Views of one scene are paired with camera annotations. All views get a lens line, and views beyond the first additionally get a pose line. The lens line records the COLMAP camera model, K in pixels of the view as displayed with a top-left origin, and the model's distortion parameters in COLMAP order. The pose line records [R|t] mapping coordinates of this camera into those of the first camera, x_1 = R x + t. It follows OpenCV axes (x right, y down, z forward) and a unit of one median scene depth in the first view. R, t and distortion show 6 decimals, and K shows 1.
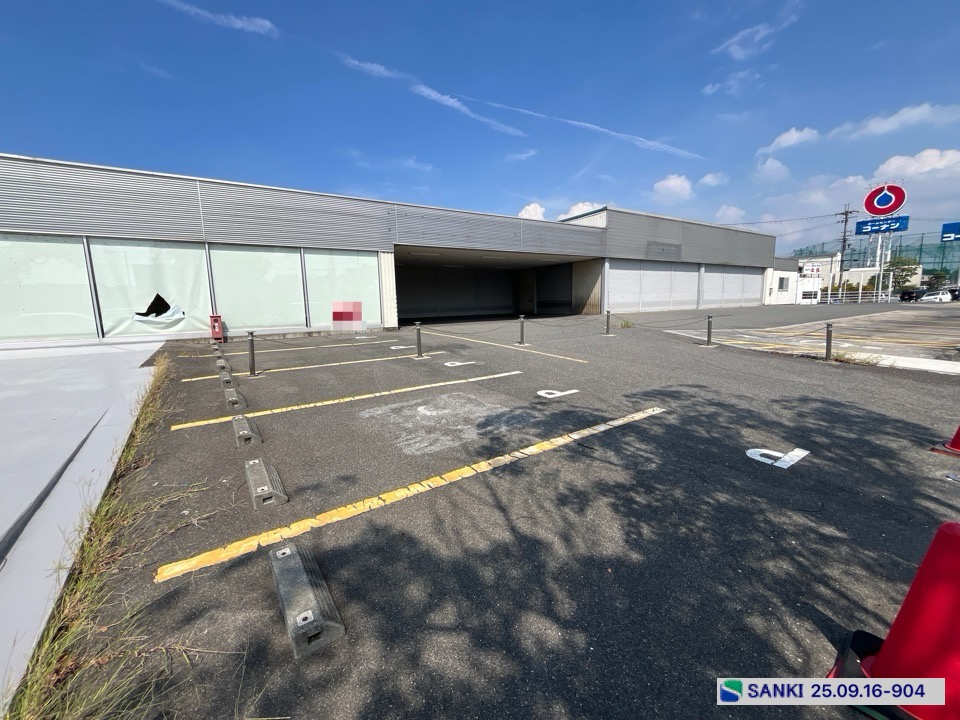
lens RADIAL K [[385.8, 0, 474.2], [0, 385.8, 361.2], [0, 0, 1]] dist [-0.004355, -0.000193]
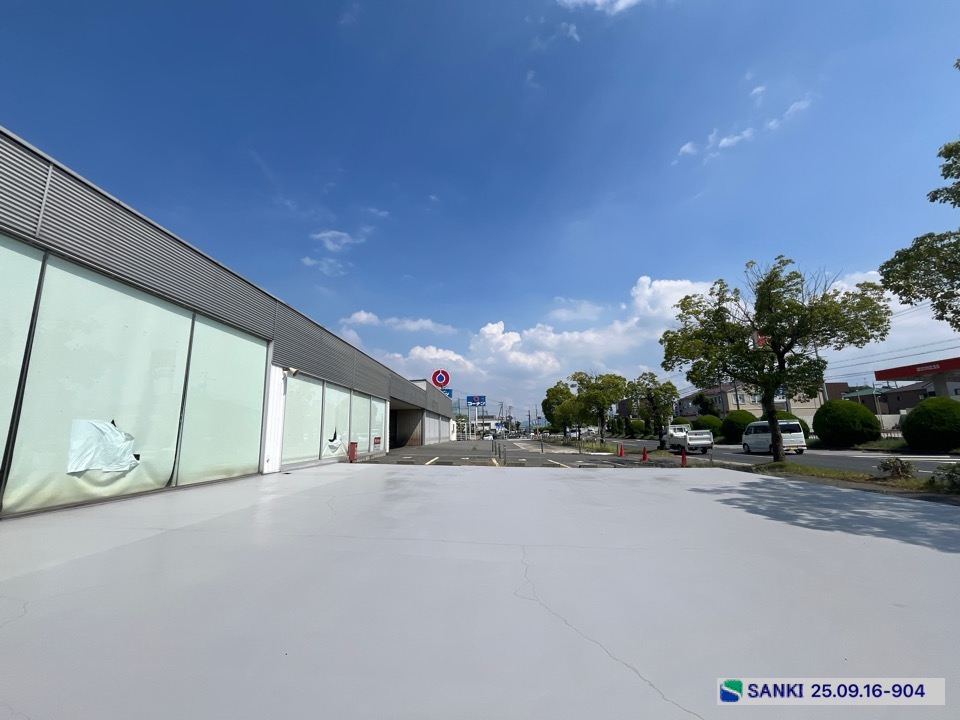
lens RADIAL K [[393.5, 0, 477.7], [0, 393.5, 362.1], [0, 0, 1]] dist [-0.000859, -0.000167]
pose [[0.570325, 0.163030, 0.805078, -0.598849], [0.127289, 0.950726, -0.282697, 0.021970], [-0.811497, 0.263707, 0.521470, -0.047960]]
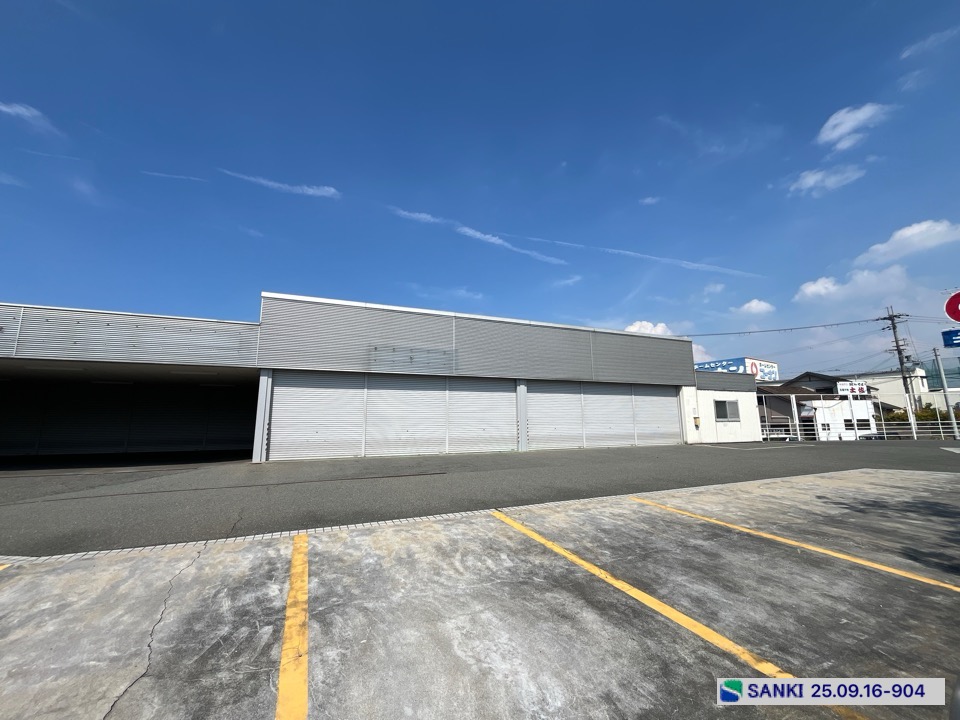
lens RADIAL K [[390.7, 0, 477.1], [0, 390.7, 362.7], [0, 0, 1]] dist [-0.001885, -0.000214]
pose [[0.986759, -0.005746, -0.162091, 0.541698], [-0.042095, 0.956054, -0.290153, -0.075980], [0.156635, 0.293135, 0.943153, 0.316197]]
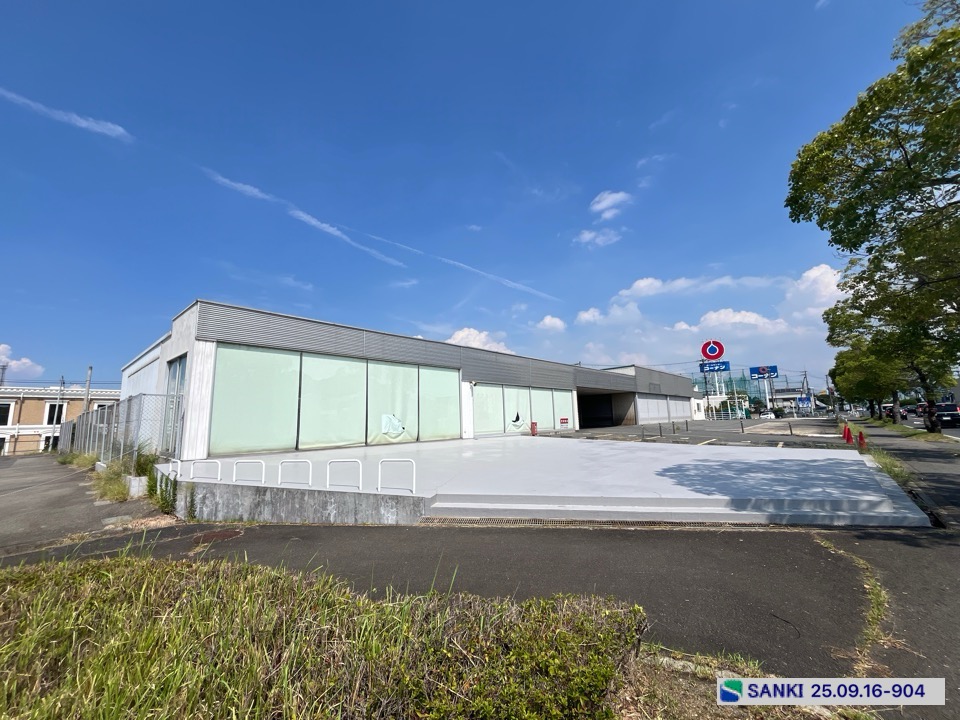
lens RADIAL K [[393.5, 0, 477.7], [0, 393.5, 362.1], [0, 0, 1]] dist [-0.000859, -0.000167]
pose [[0.960911, 0.040948, 0.273812, -0.578449], [0.042581, 0.955376, -0.292307, 0.062776], [-0.273563, 0.292541, 0.916288, -0.325657]]
